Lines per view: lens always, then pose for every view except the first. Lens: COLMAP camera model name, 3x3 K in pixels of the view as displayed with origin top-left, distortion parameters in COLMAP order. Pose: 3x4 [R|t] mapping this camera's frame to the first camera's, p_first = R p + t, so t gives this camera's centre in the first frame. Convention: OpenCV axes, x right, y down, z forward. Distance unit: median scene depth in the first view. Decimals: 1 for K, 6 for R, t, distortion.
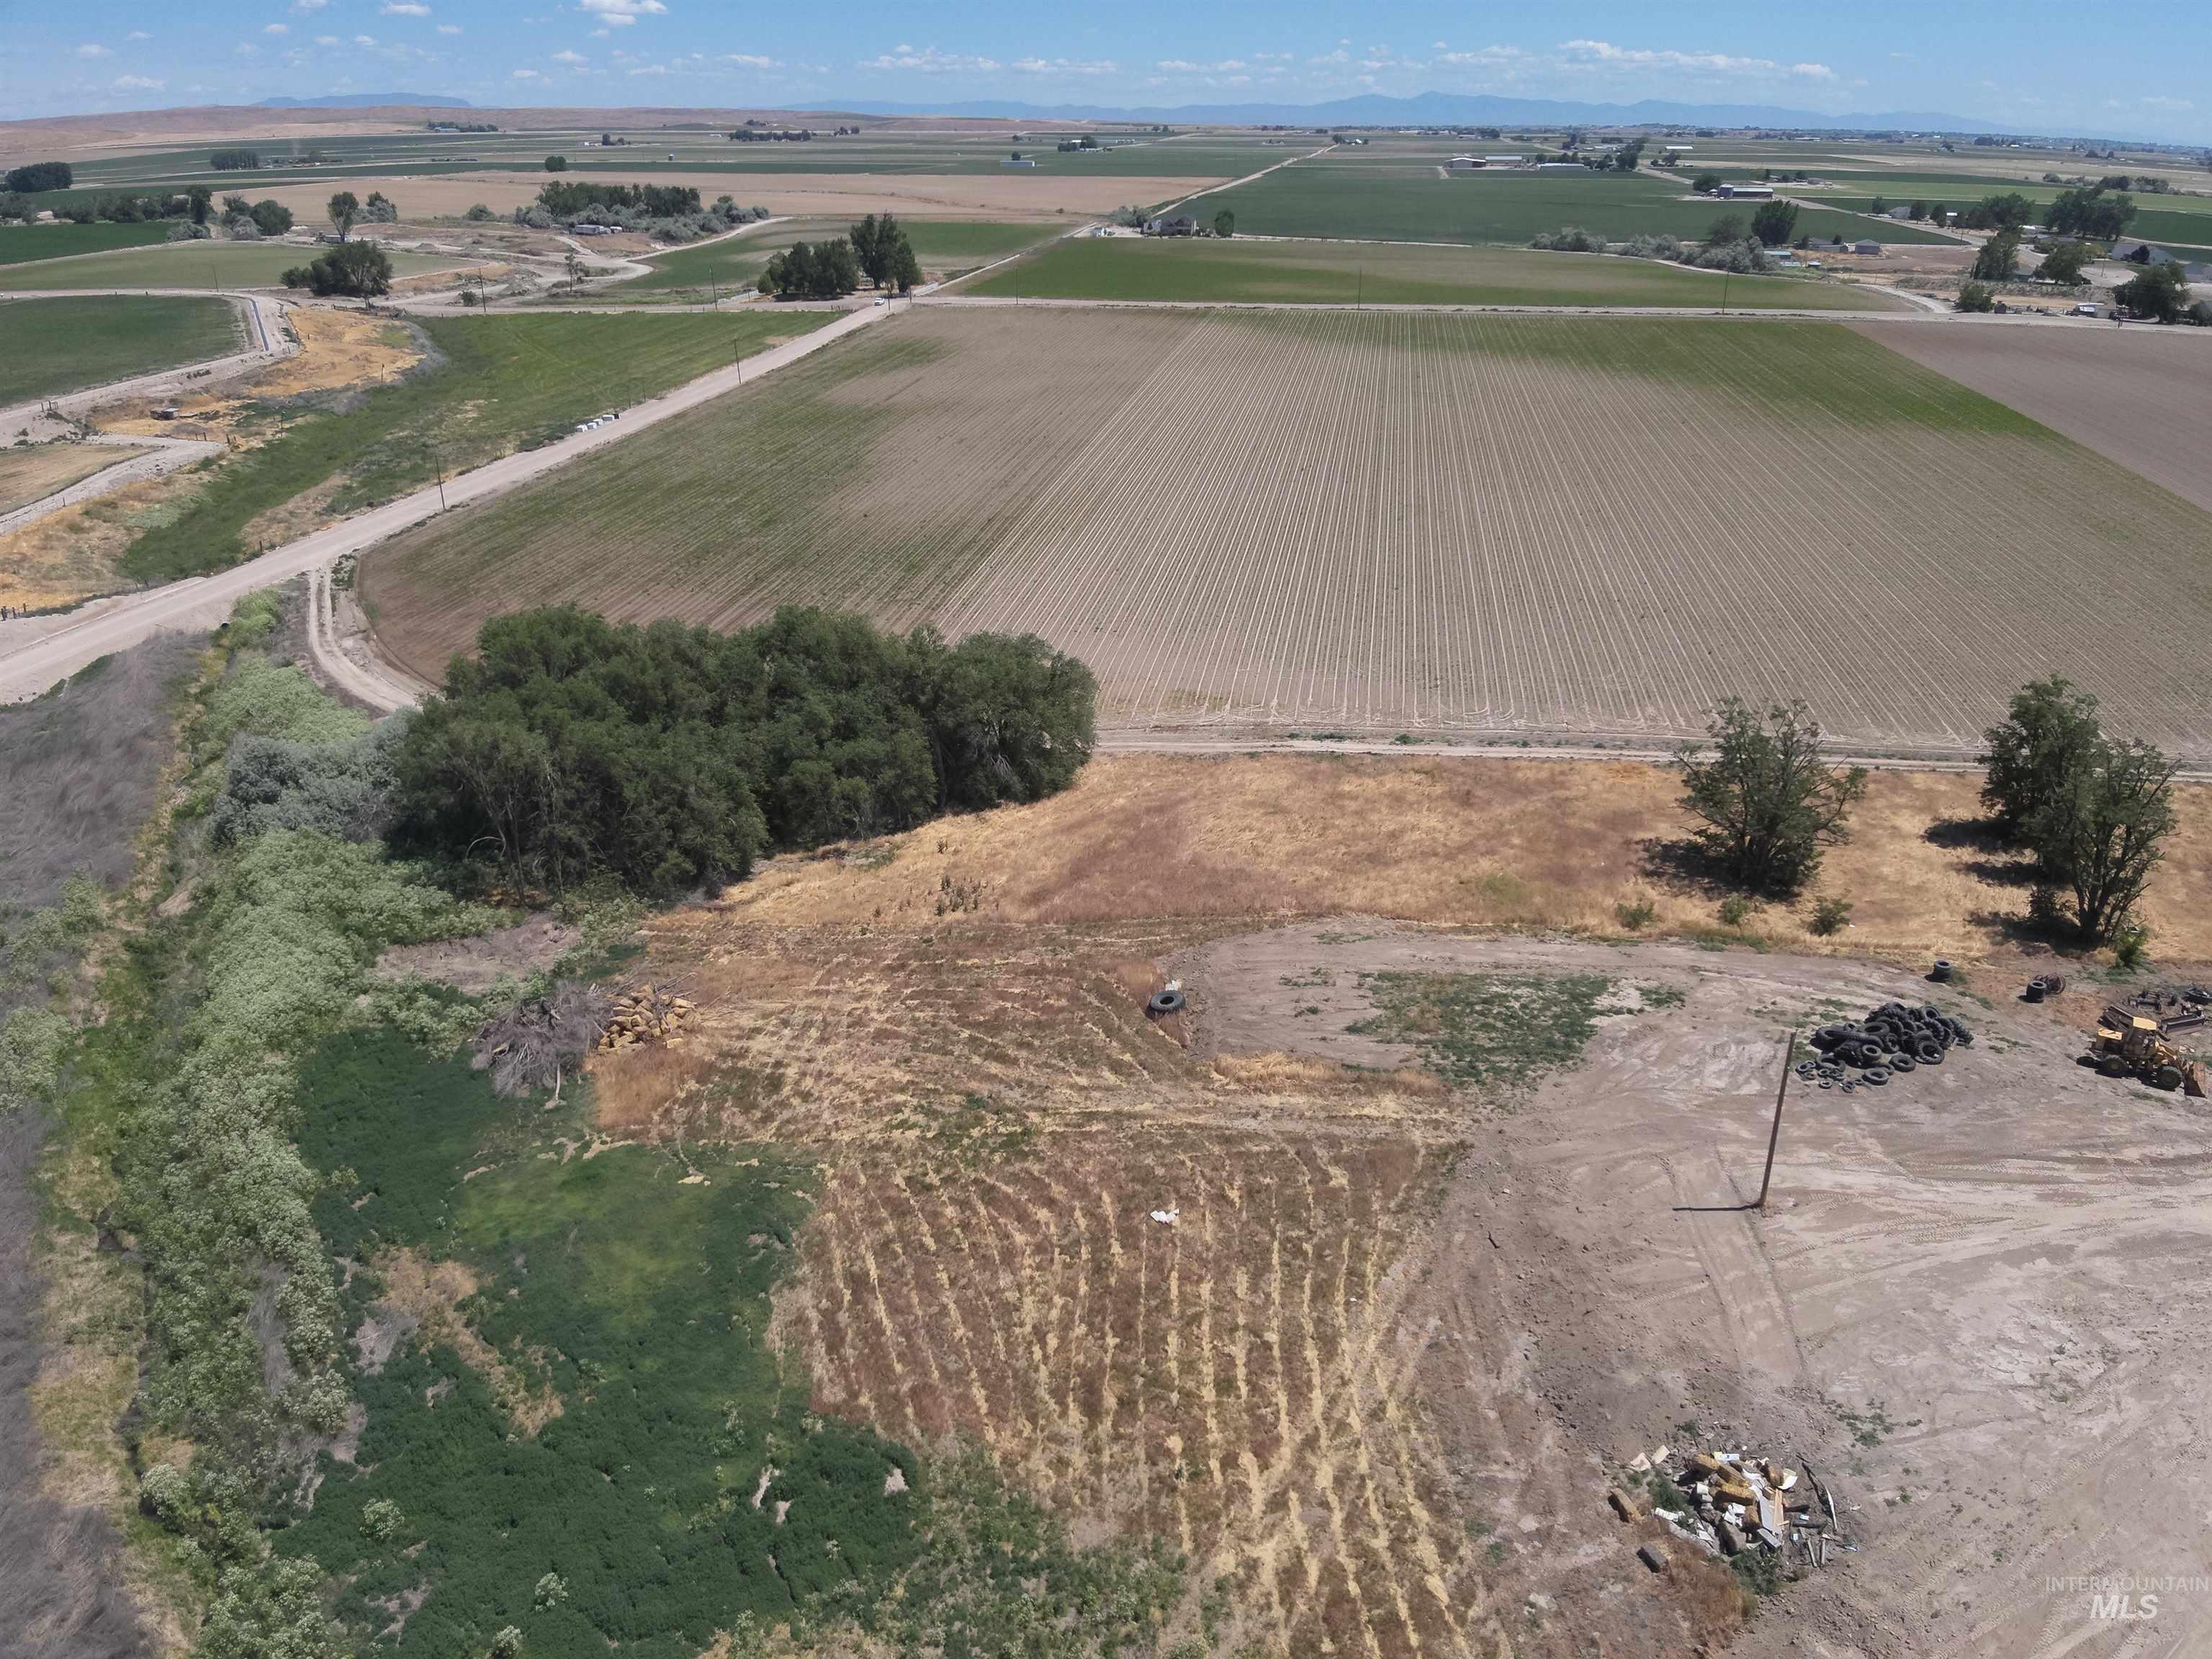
lens RADIAL K [[1599.9, 0, 1120.2], [0, 1599.9, 826.7], [0, 0, 1]] dist [0.108411, -0.201340]
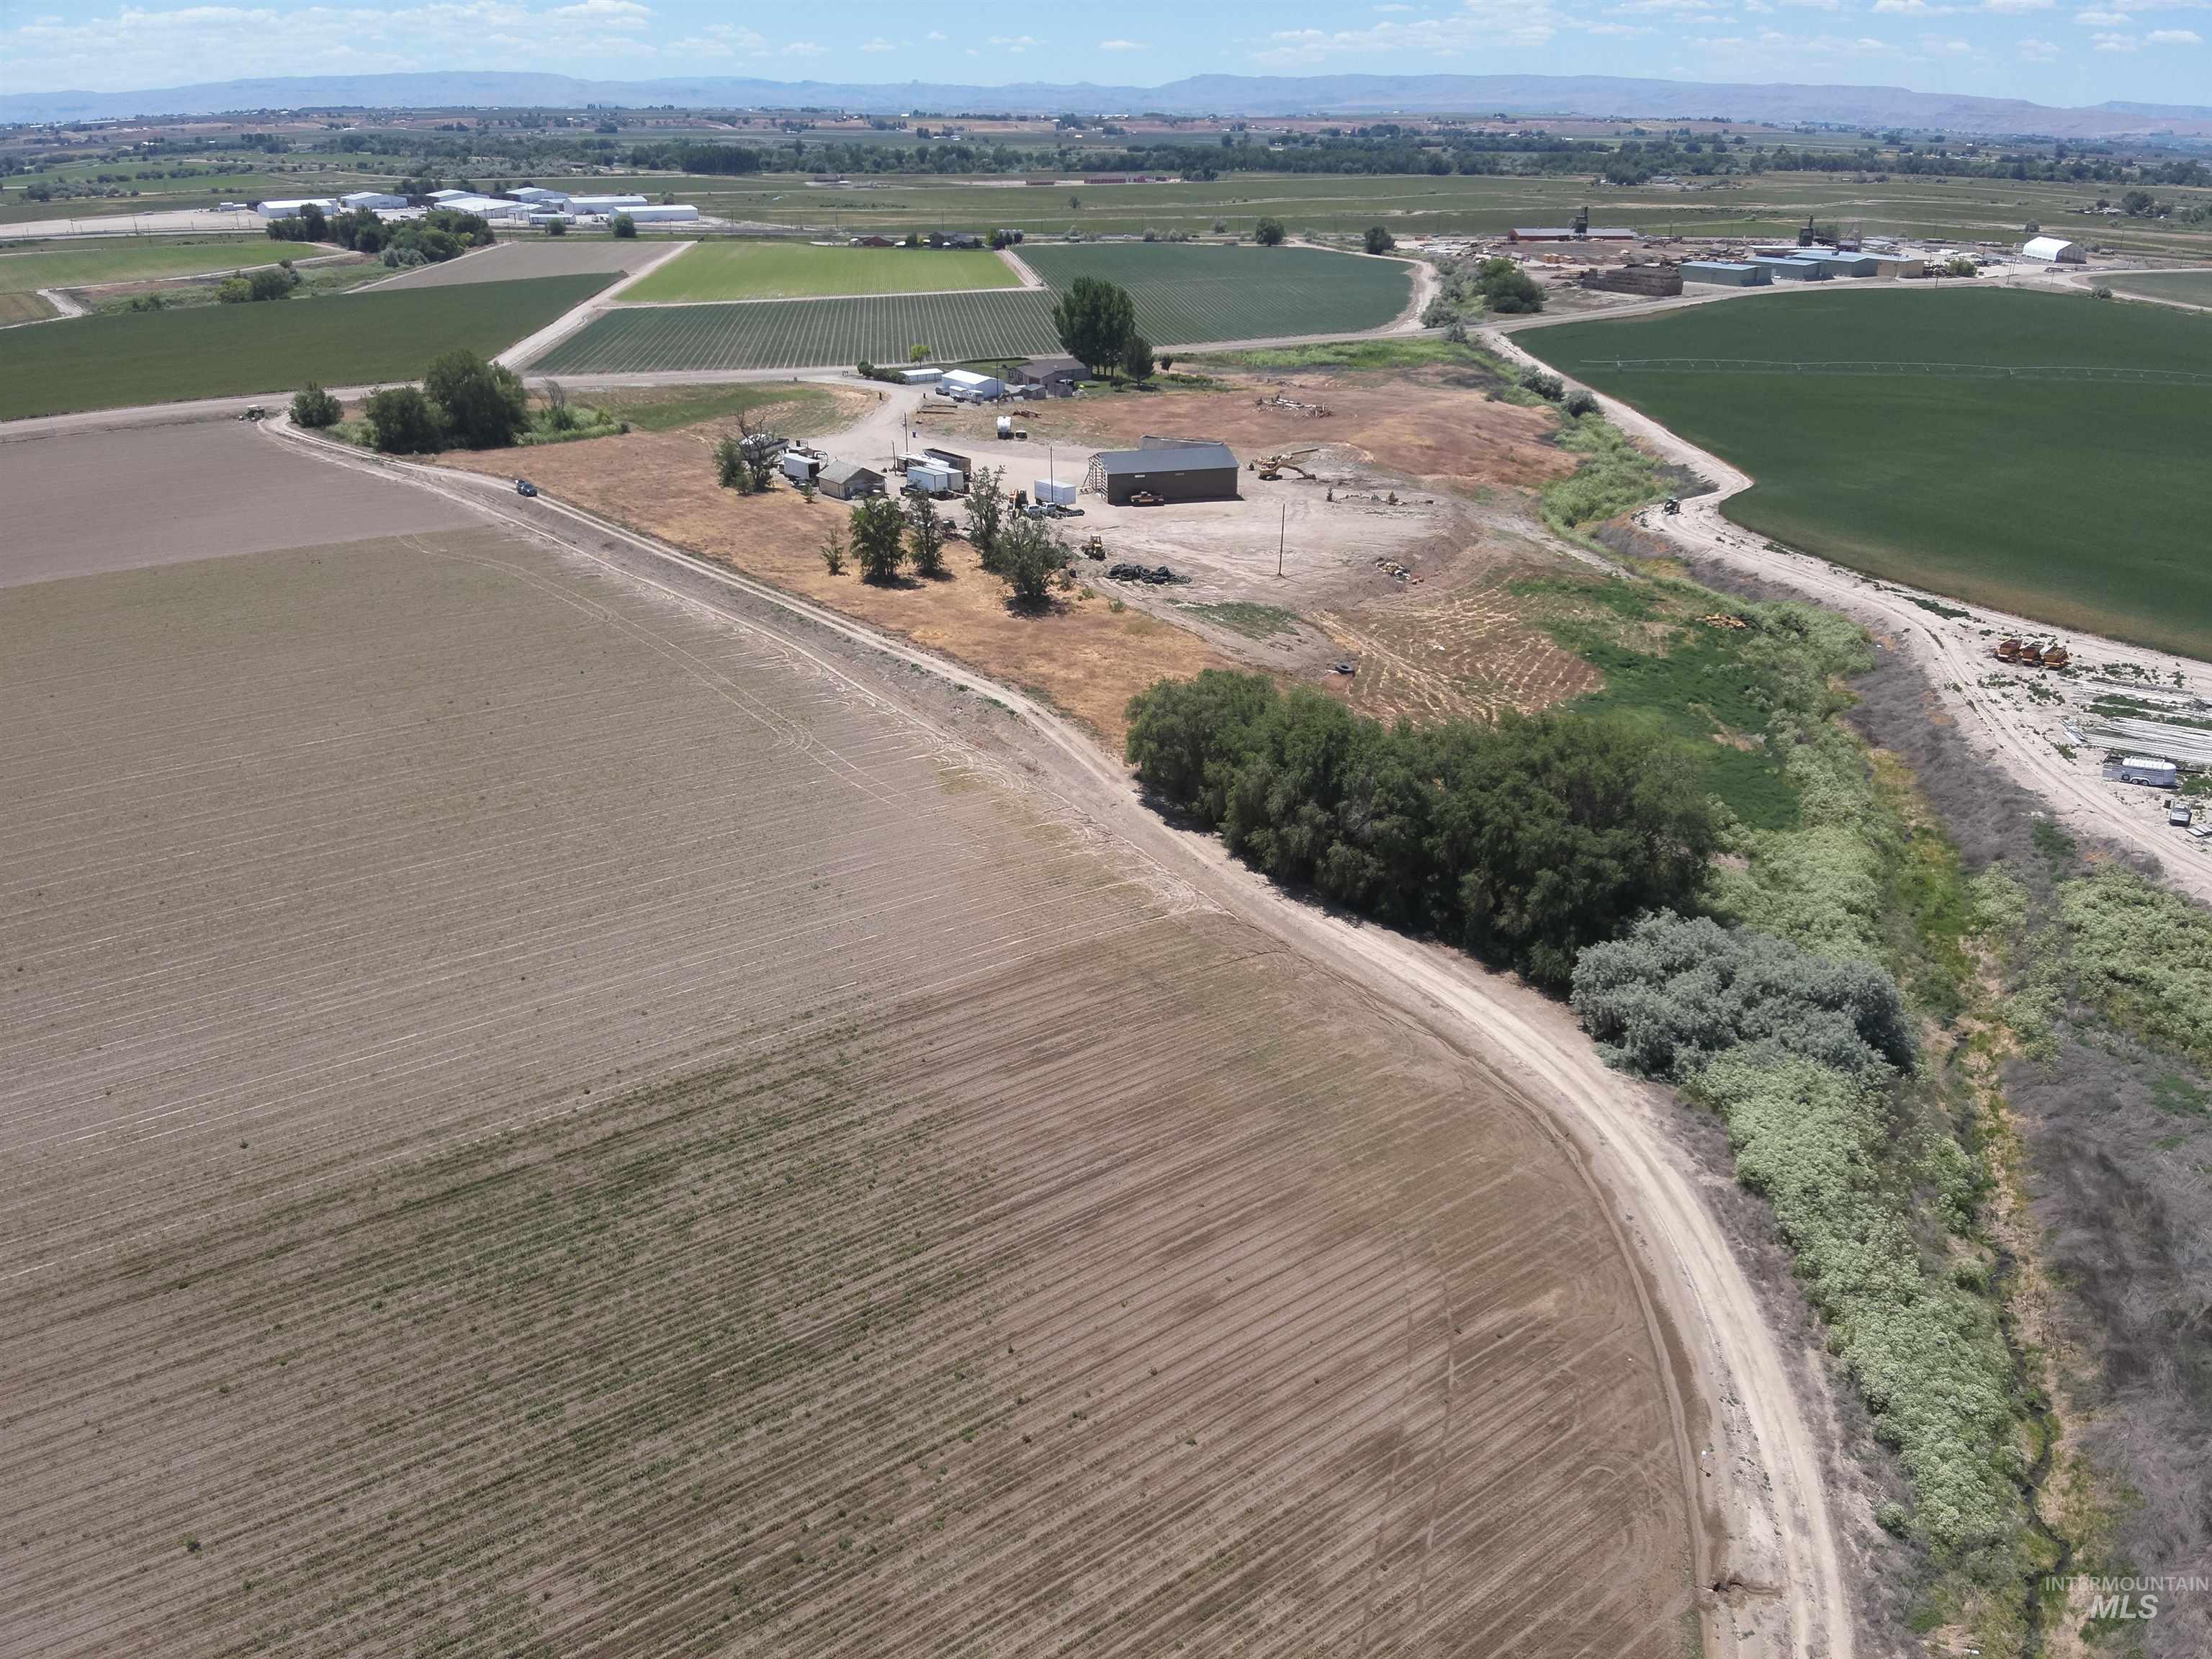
lens RADIAL K [[1599.9, 0, 1120.2], [0, 1599.9, 826.7], [0, 0, 1]] dist [0.108411, -0.201340]
pose [[-0.720054, -0.284525, 0.632905, -0.199993], [0.269554, 0.725760, 0.632940, -0.198589], [-0.639424, 0.626353, -0.445891, 0.413020]]
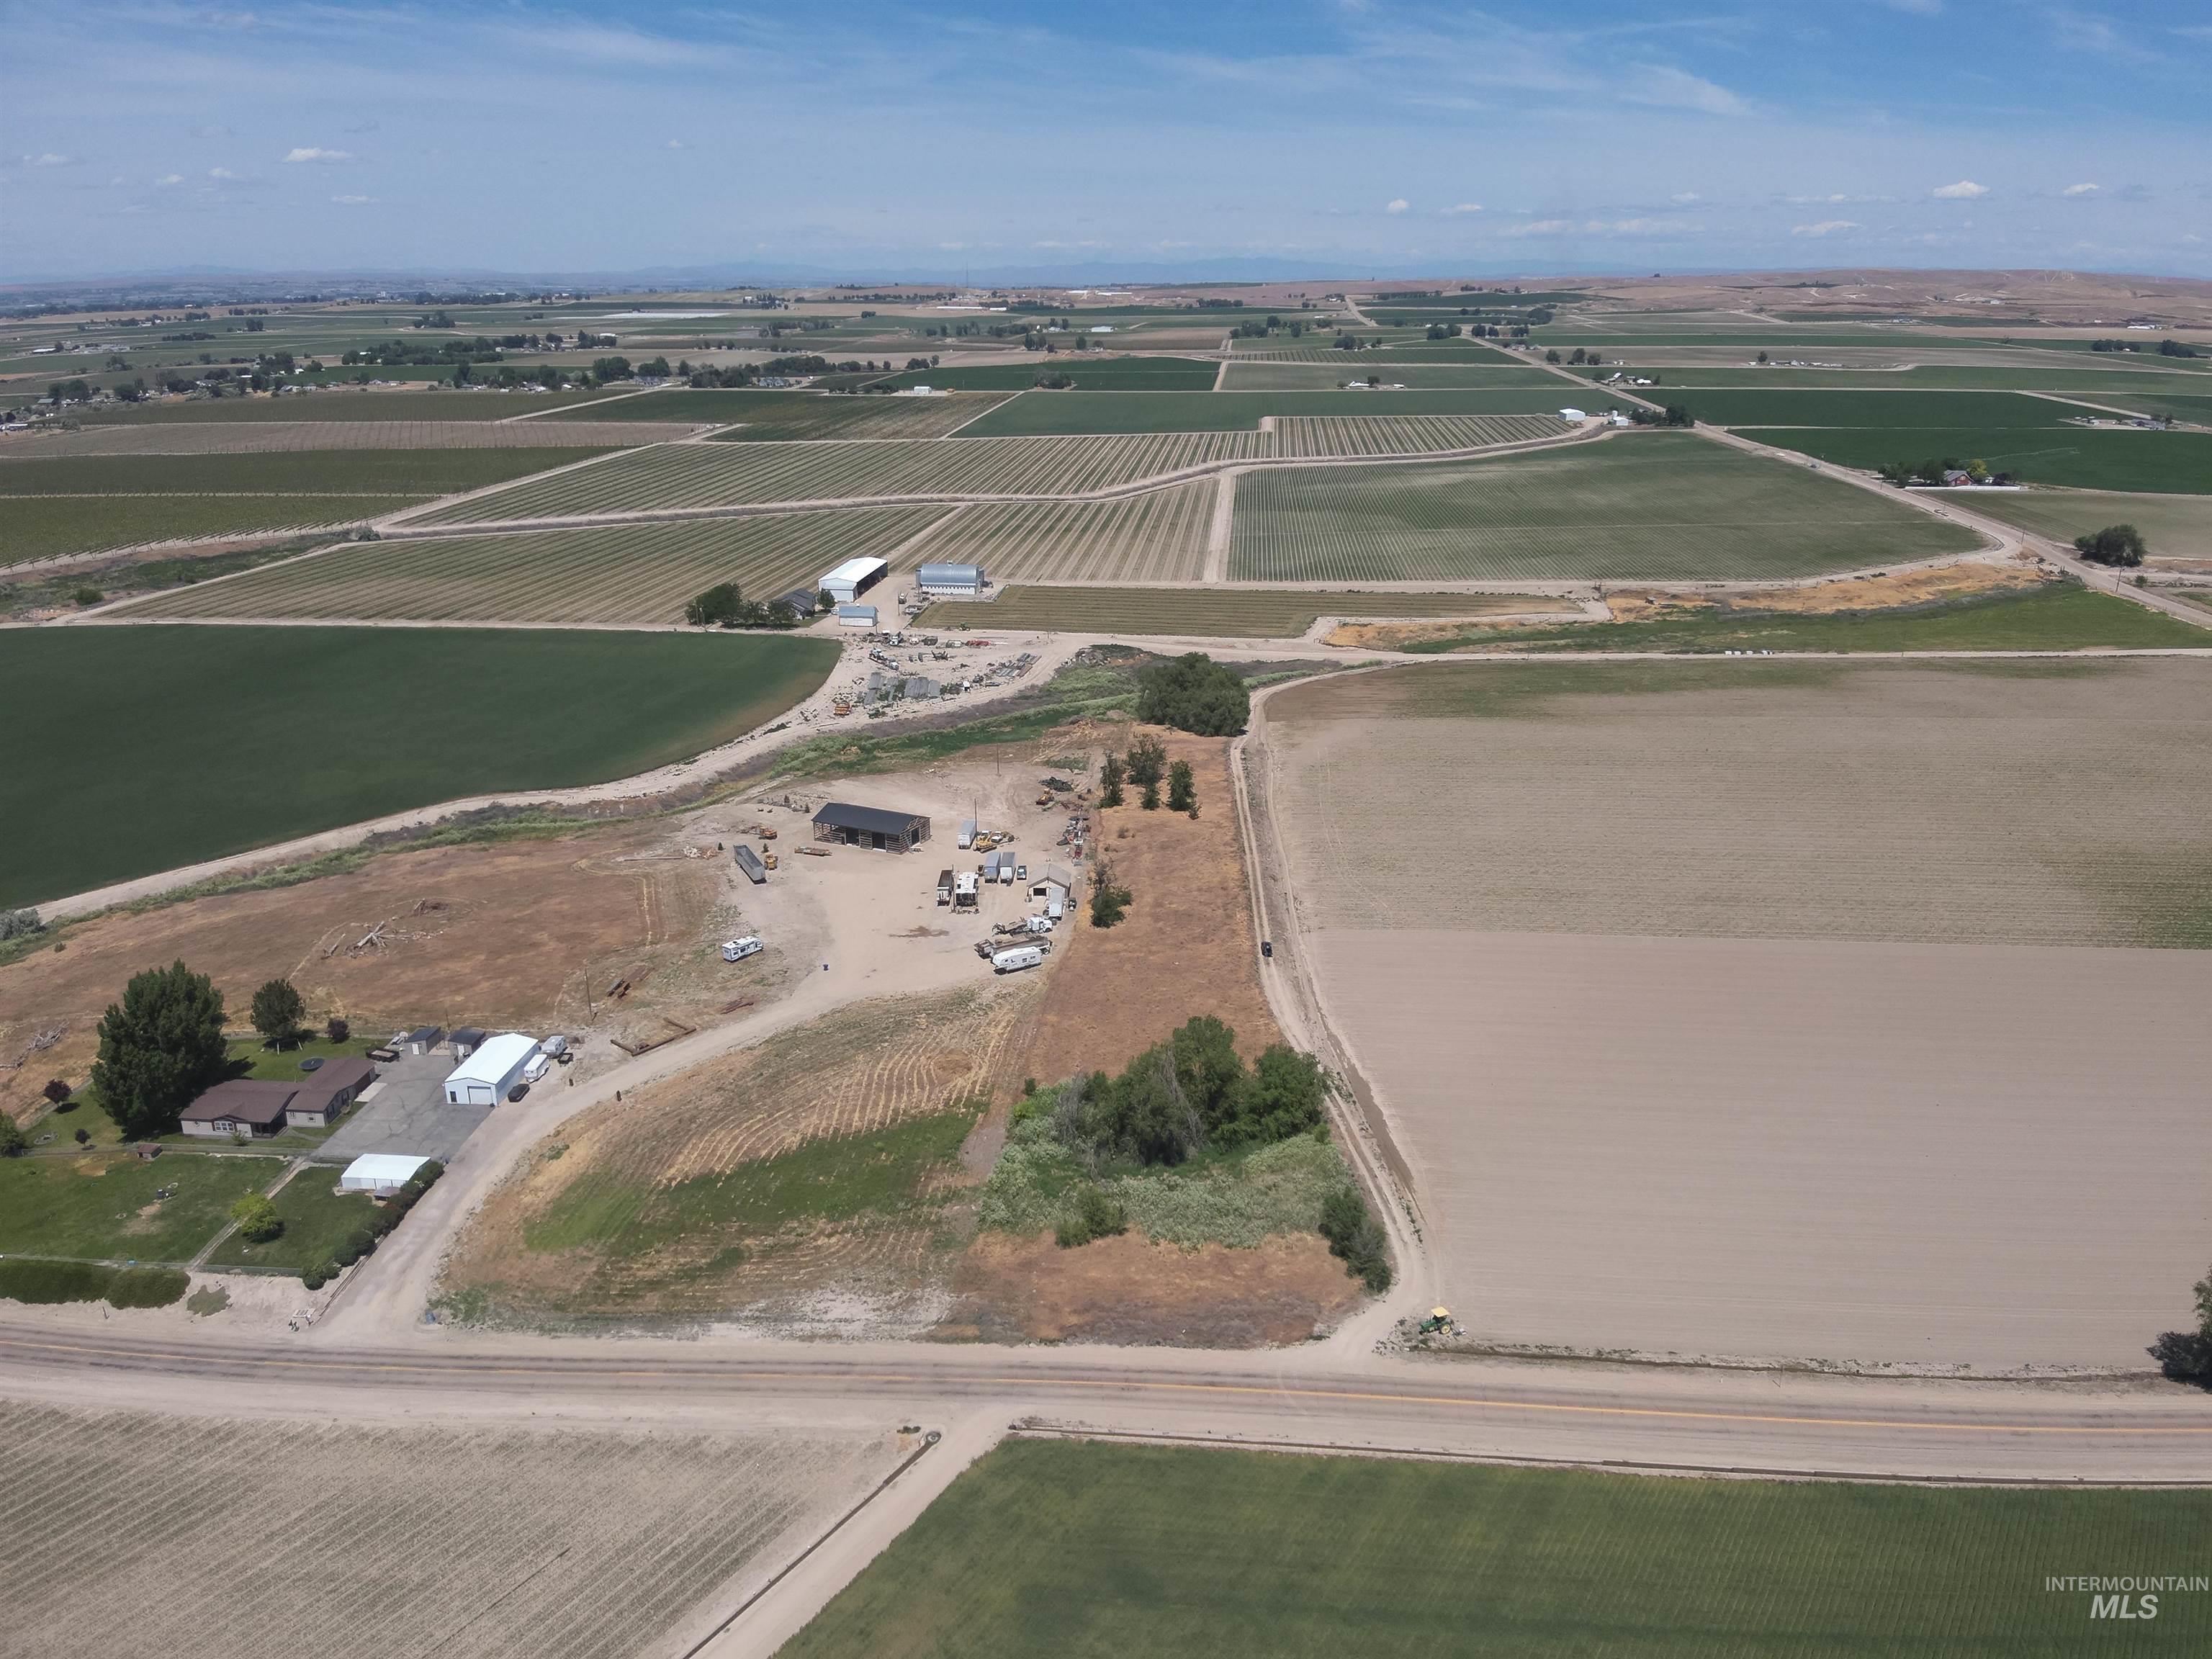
lens RADIAL K [[1589.9, 0, 1119.8], [0, 1589.9, 822.8], [0, 0, 1]] dist [0.172594, -0.321978]
pose [[0.074562, 0.321145, -0.944090, 0.805667], [-0.393935, 0.879210, 0.267963, -0.174814], [0.916109, 0.351930, 0.192065, 0.065359]]
